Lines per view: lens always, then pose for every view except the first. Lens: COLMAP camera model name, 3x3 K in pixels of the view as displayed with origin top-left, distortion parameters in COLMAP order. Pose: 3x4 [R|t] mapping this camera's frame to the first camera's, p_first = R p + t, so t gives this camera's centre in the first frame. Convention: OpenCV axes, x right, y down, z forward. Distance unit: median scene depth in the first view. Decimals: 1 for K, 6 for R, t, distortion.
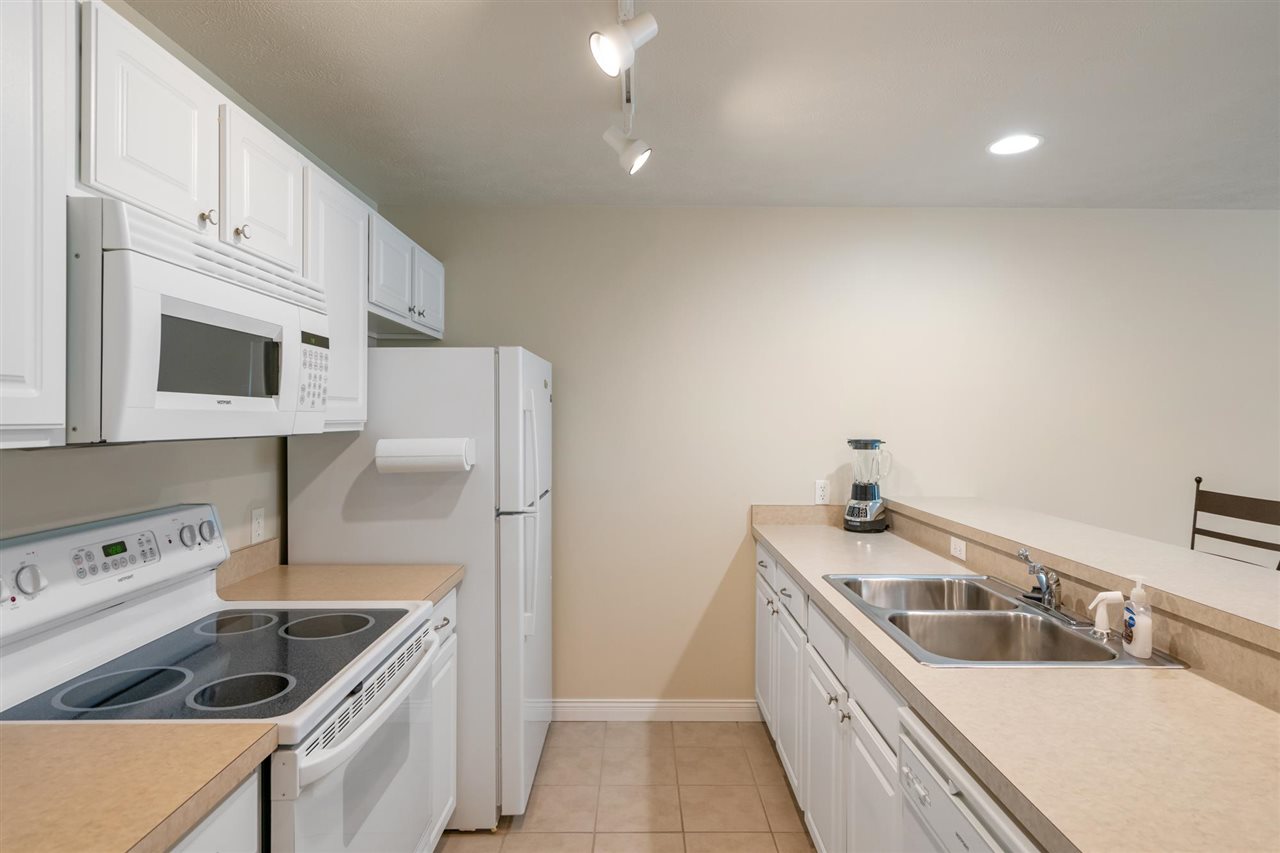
lens RADIAL K [[729.2, 0, 640.0], [0, 729.2, 426.5], [0, 0, 1]] dist [-0.000176, 0.000044]
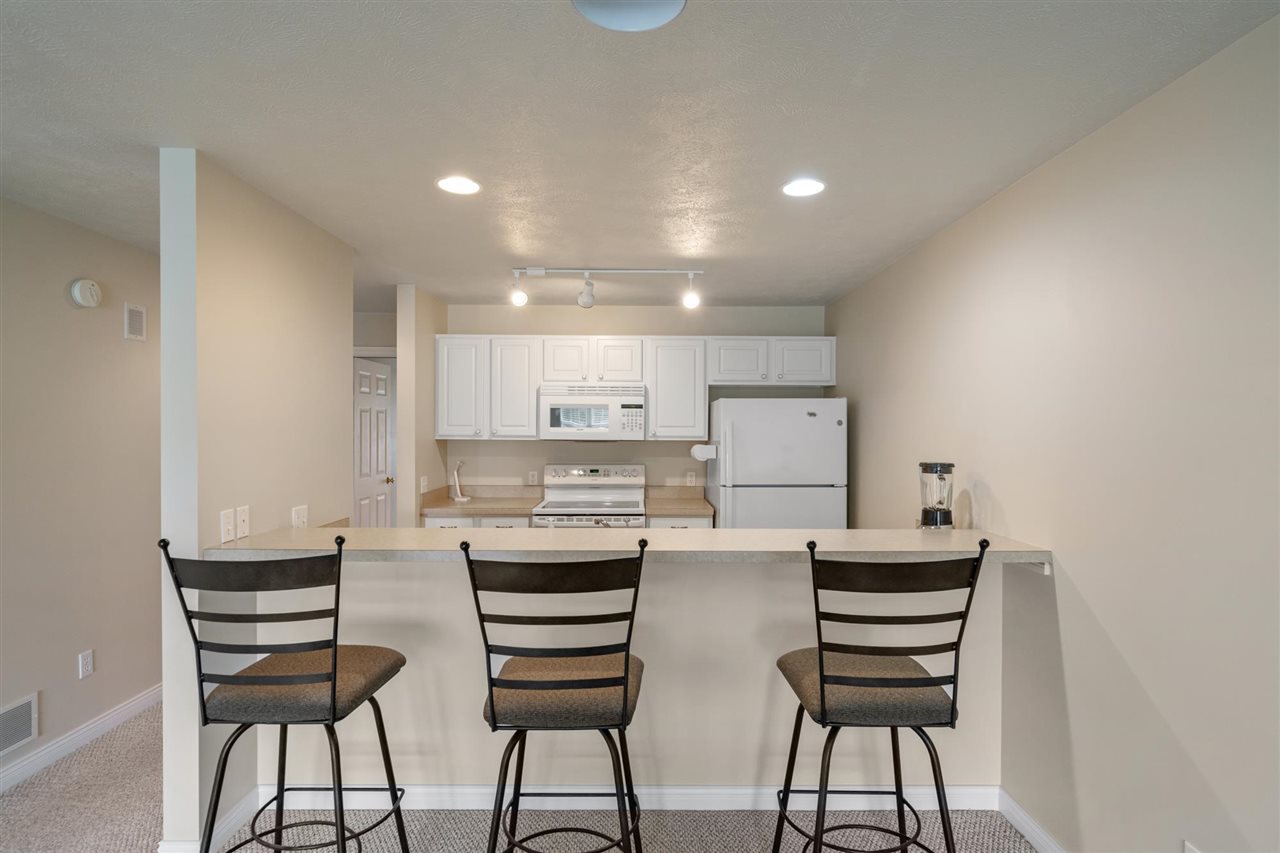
lens RADIAL K [[657.3, 0, 644.5], [0, 657.3, 432.3], [0, 0, 1]] dist [-0.002276, 0.000975]
pose [[0.001978, 0.009859, -0.999949, 2.384088], [-0.013351, 0.999863, 0.009832, -0.050845], [0.999909, 0.013331, 0.002109, 1.216213]]
